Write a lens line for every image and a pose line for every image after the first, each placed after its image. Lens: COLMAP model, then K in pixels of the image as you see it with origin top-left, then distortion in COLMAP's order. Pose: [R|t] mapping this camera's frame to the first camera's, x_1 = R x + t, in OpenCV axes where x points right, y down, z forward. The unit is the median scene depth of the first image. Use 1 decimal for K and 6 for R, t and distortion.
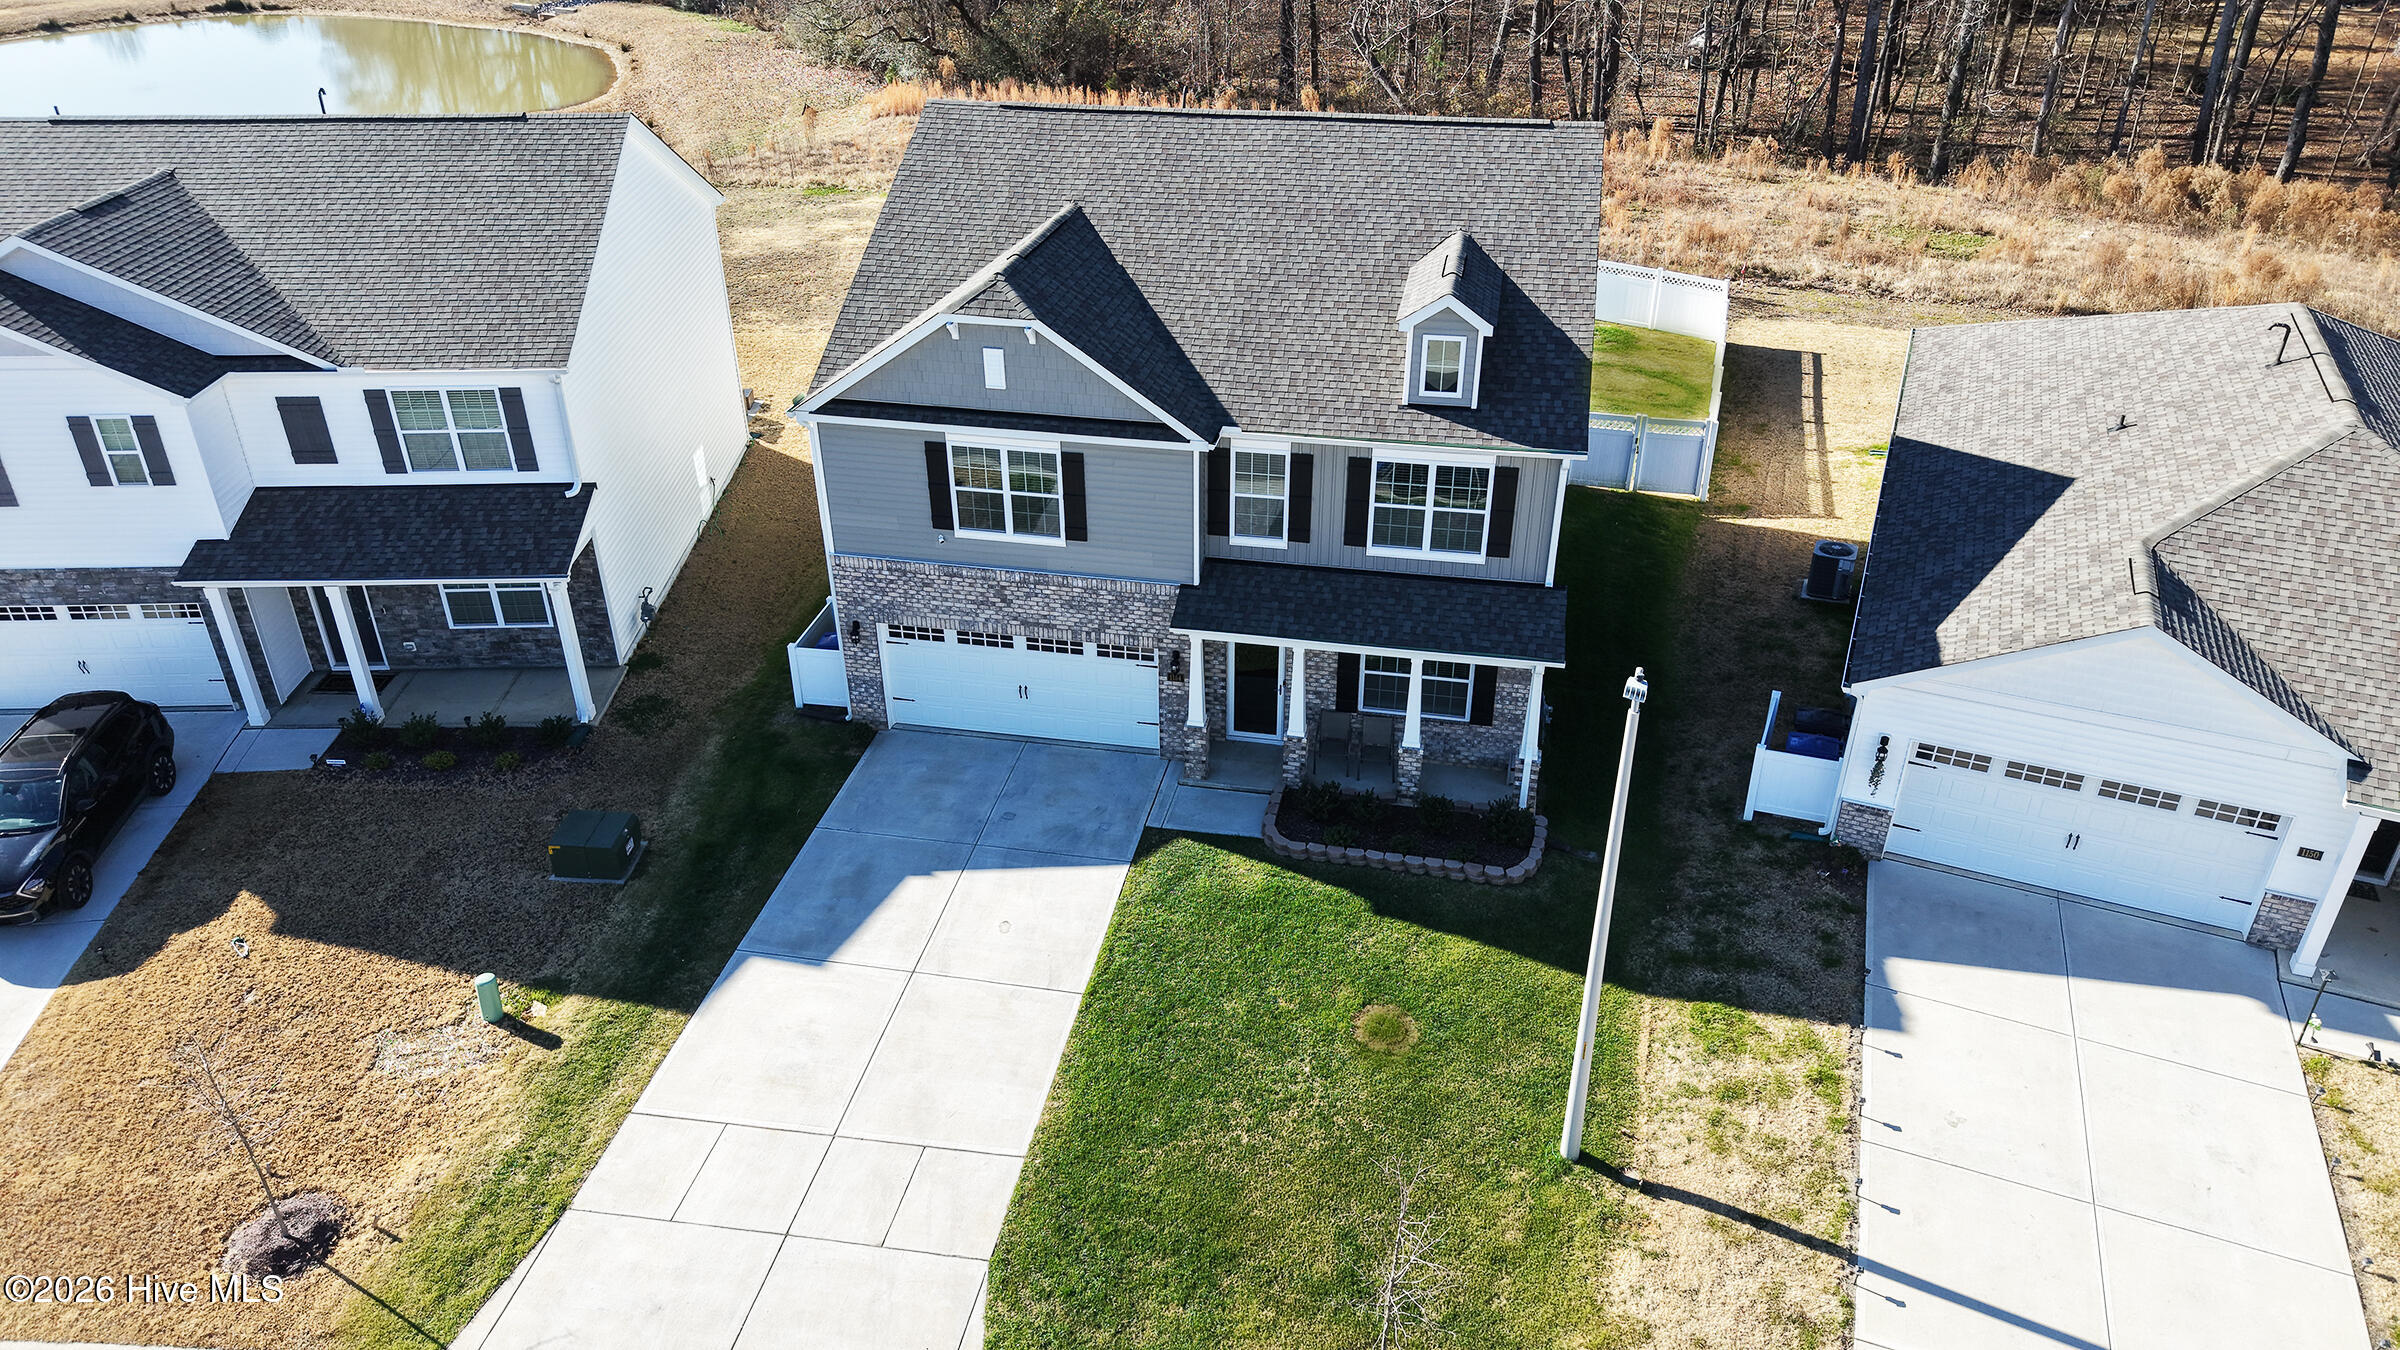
lens RADIAL K [[1606.1, 0, 1200.0], [0, 1606.1, 675.0], [0, 0, 1]] dist [0.007940, -0.004752]
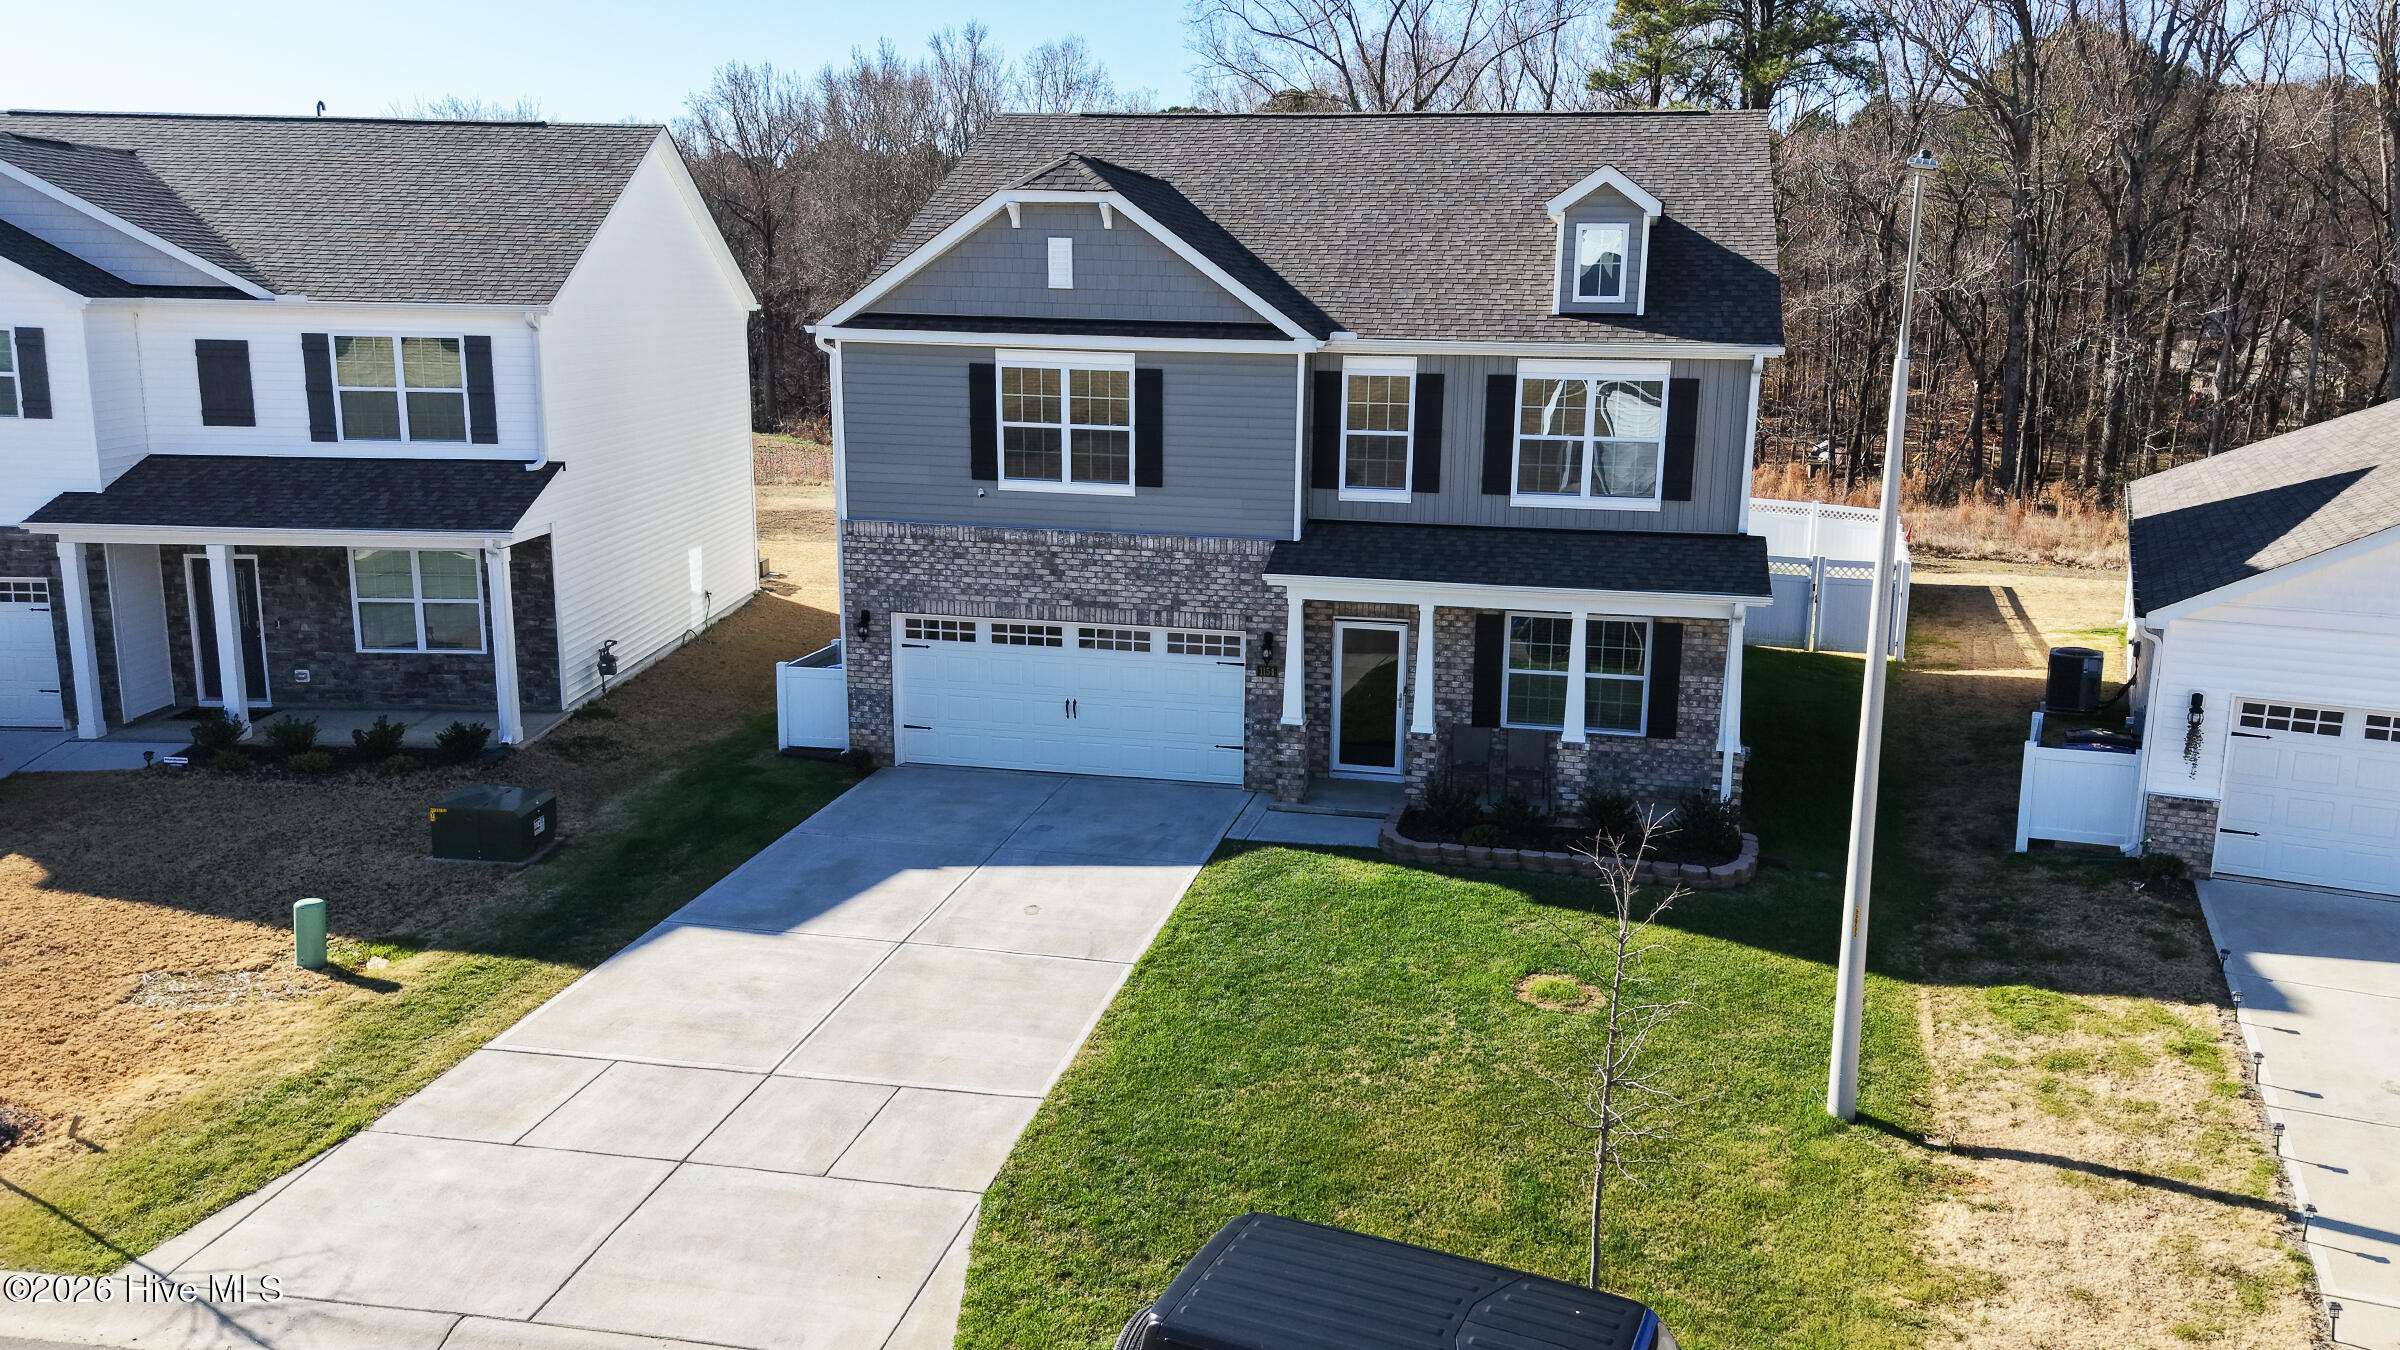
lens RADIAL K [[1822.3, 0, 1266.0], [0, 1822.3, 676.9], [0, 0, 1]] dist [0.009576, -0.008005]
pose [[0.999762, 0.020941, -0.006058, -0.011341], [-0.021785, 0.949688, -0.312438, 0.306727], [-0.000789, 0.312495, 0.949919, 0.171066]]
